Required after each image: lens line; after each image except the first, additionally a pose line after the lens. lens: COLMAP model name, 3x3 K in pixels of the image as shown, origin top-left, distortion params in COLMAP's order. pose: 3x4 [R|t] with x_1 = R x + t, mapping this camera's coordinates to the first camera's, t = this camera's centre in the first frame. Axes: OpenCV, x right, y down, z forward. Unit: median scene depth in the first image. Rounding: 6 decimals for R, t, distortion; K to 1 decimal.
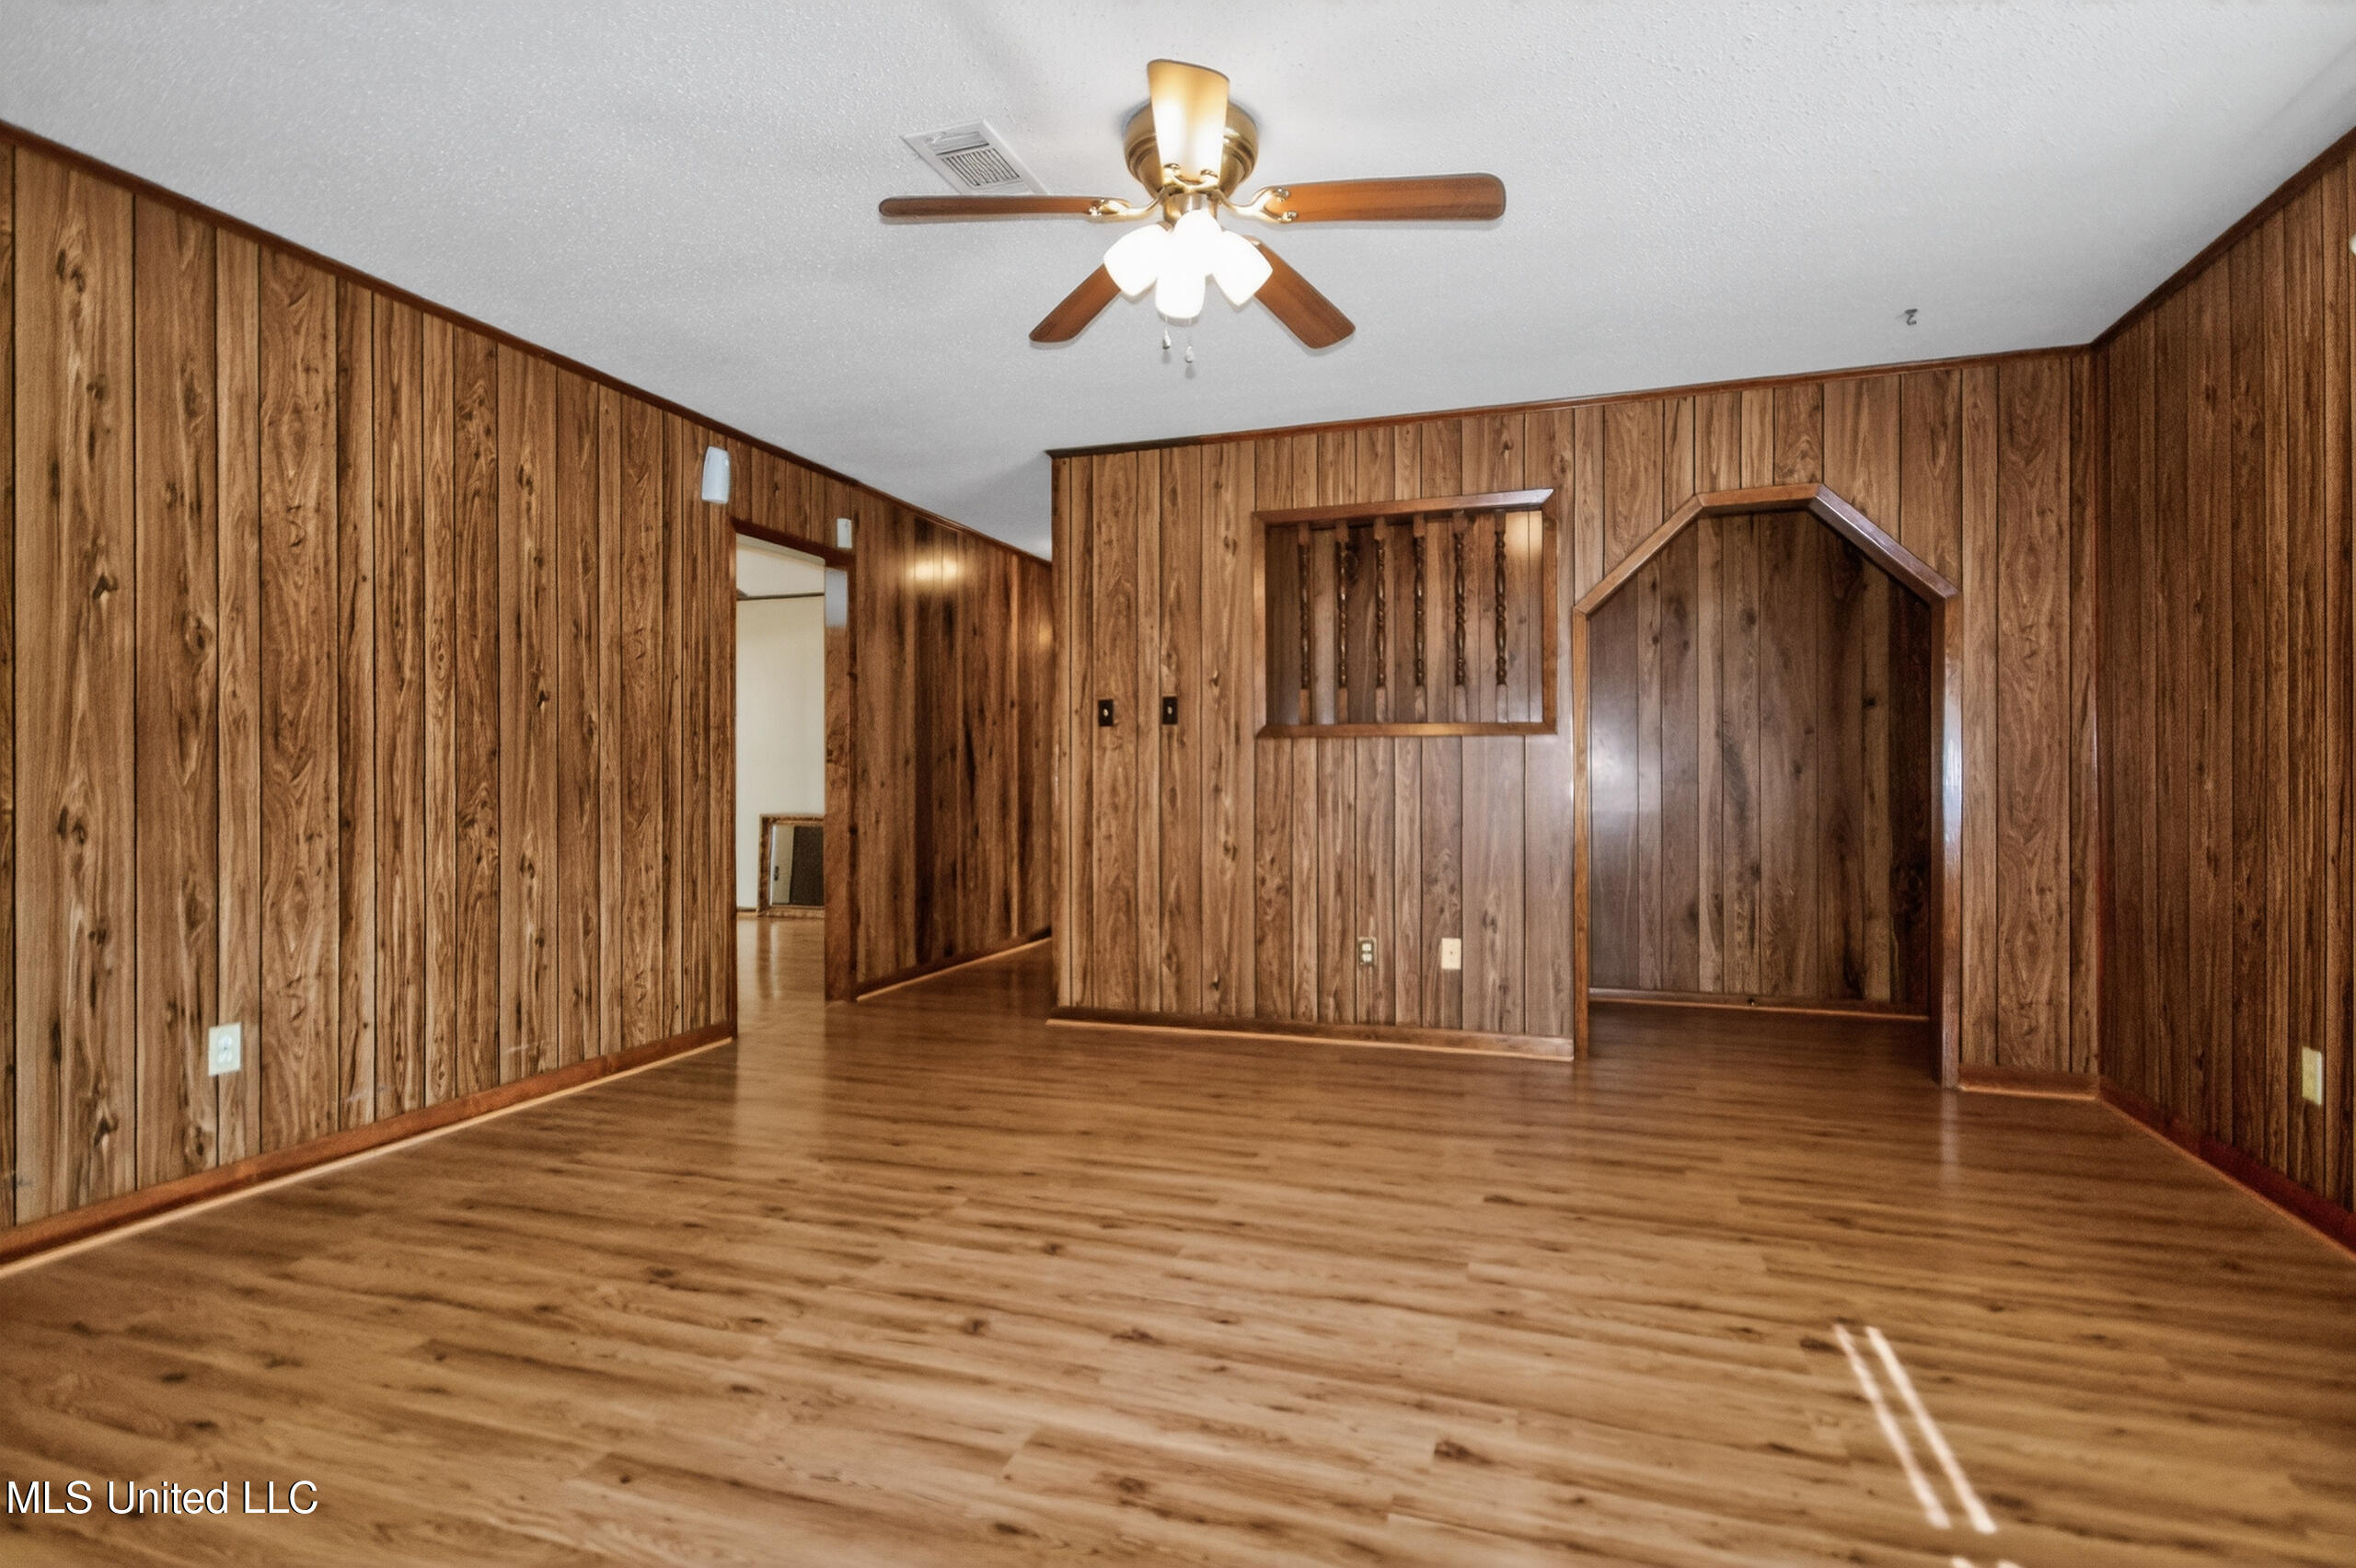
lens RADIAL K [[1158.9, 0, 1178.0], [0, 1158.9, 784.0], [0, 0, 1]] dist [0.039318, -0.019880]
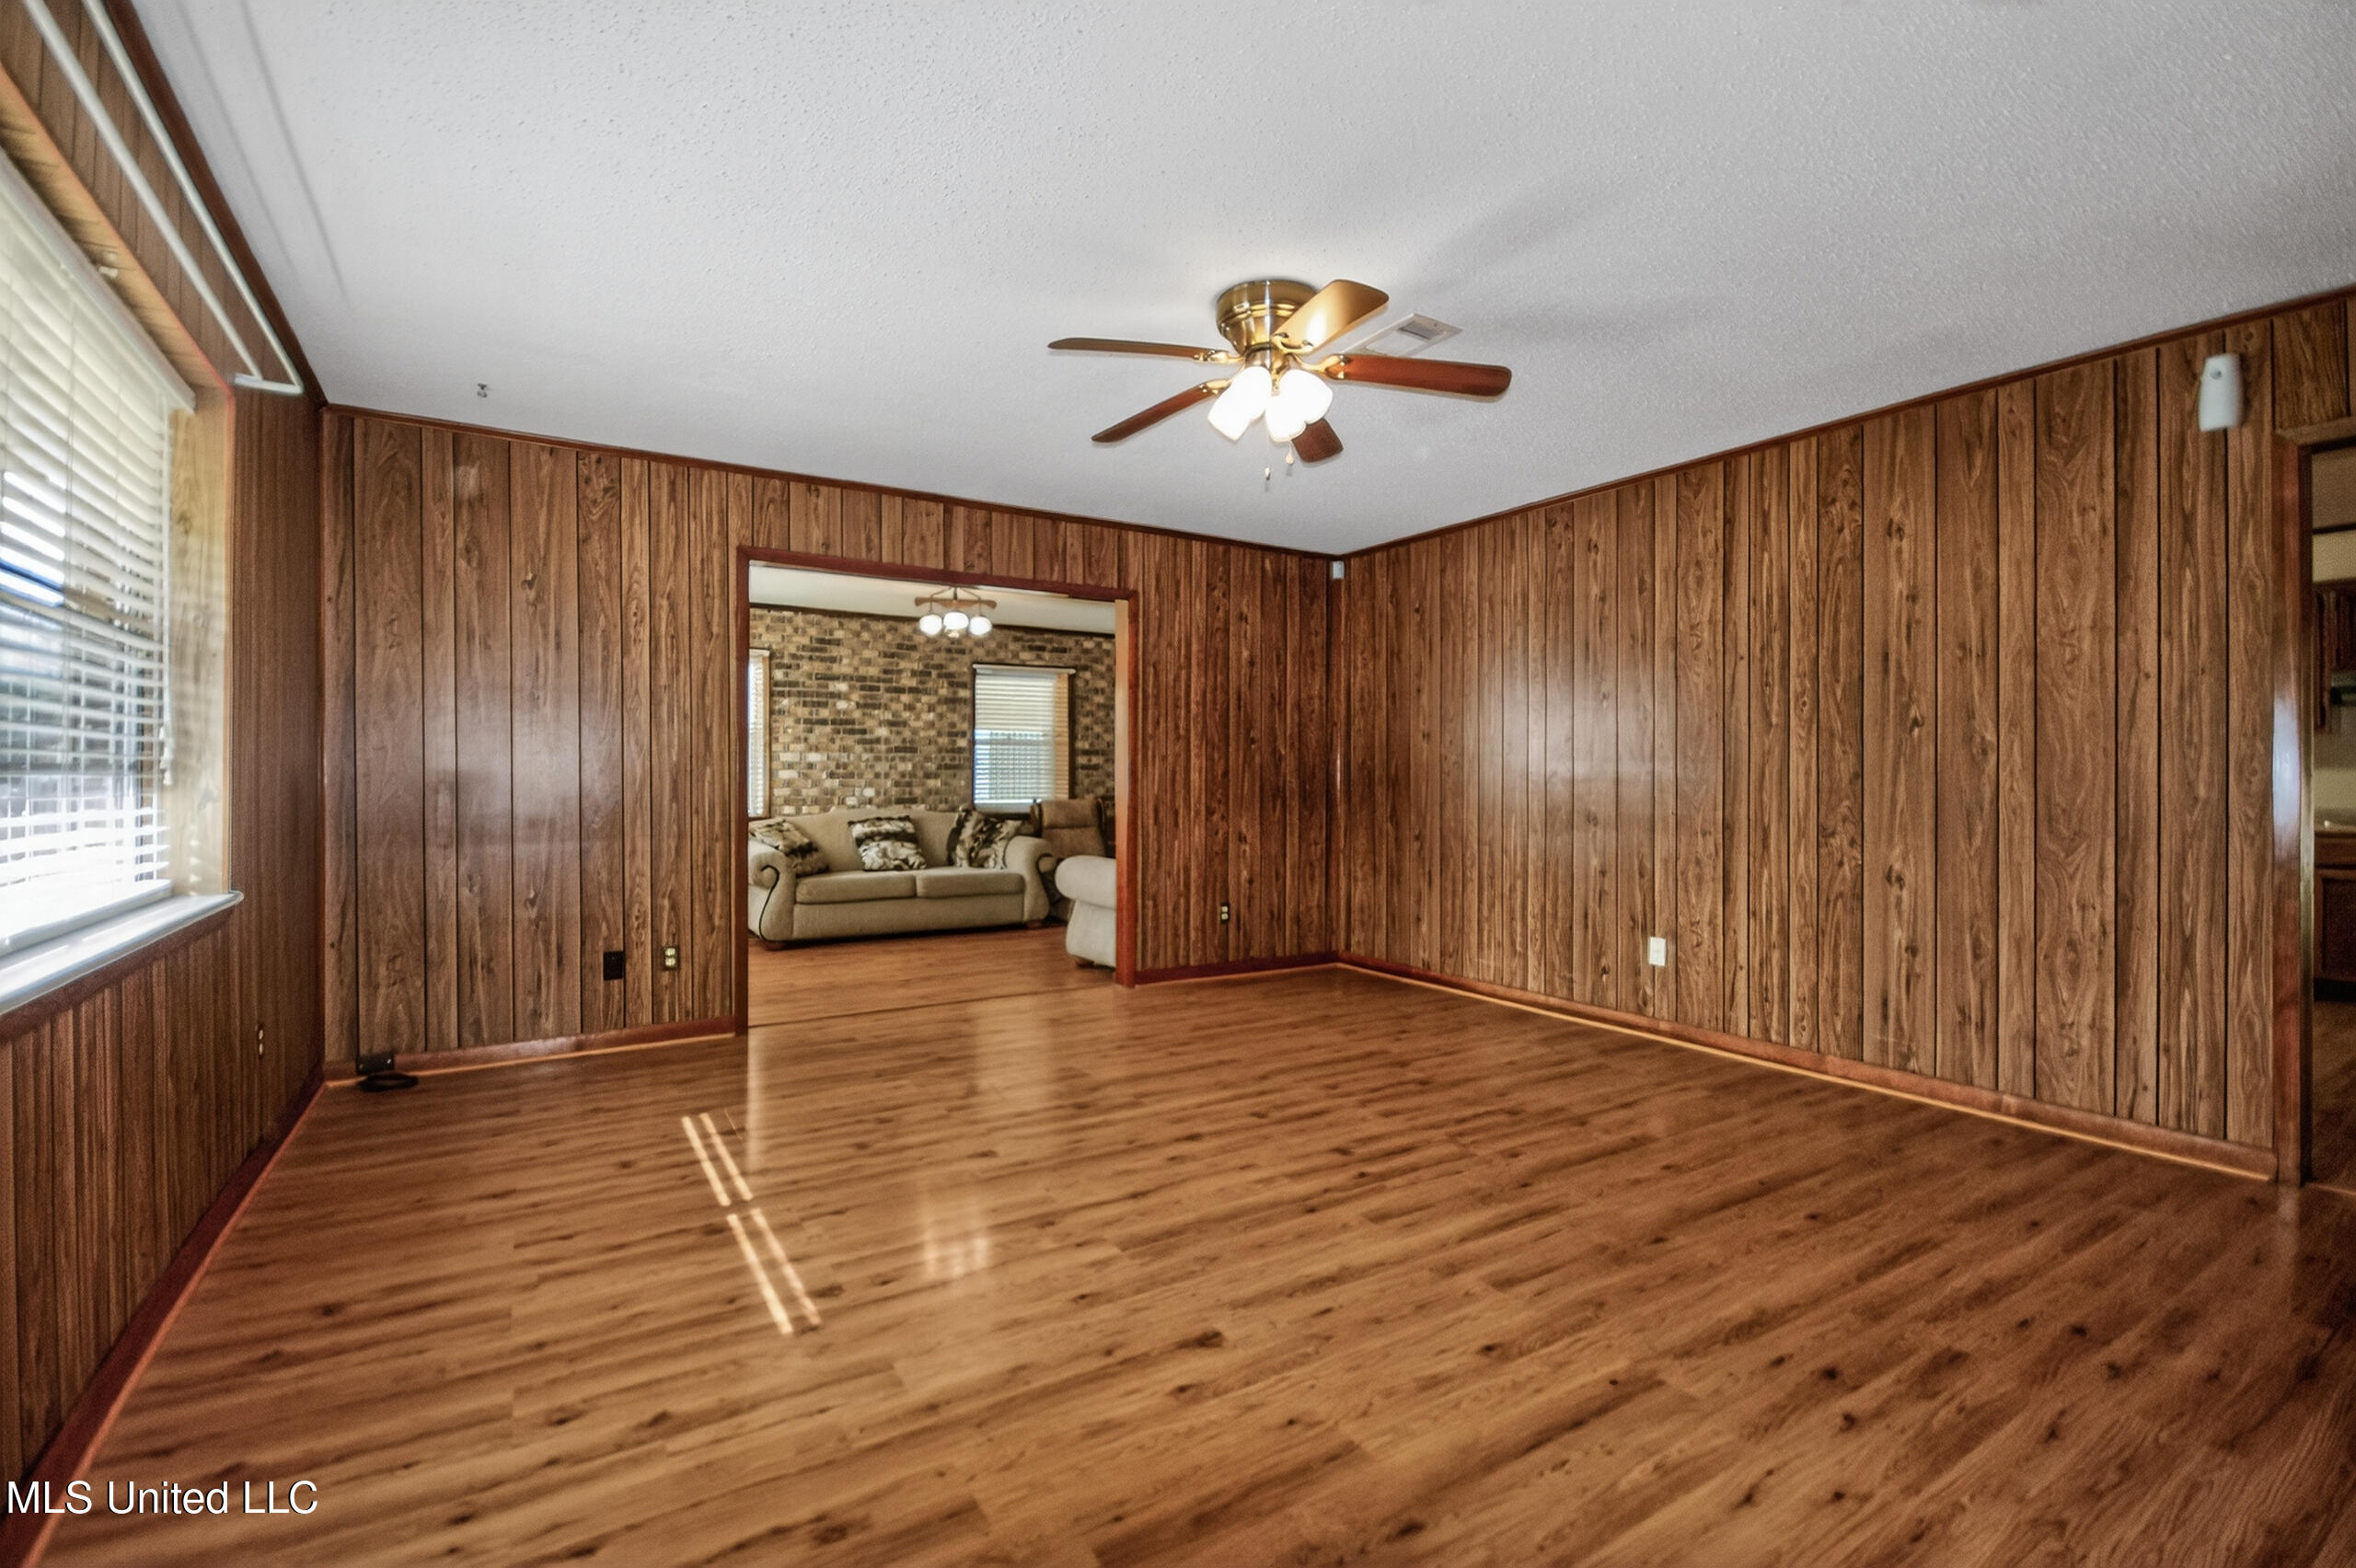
lens RADIAL K [[1021.8, 0, 1138.9], [0, 1021.8, 793.1], [0, 0, 1]] dist [-0.013321, -0.000050]
pose [[-0.653319, 0.005799, -0.757061, 0.894912], [-0.006758, 0.999886, 0.013491, -0.024882], [0.757053, 0.013930, -0.653205, 1.528197]]
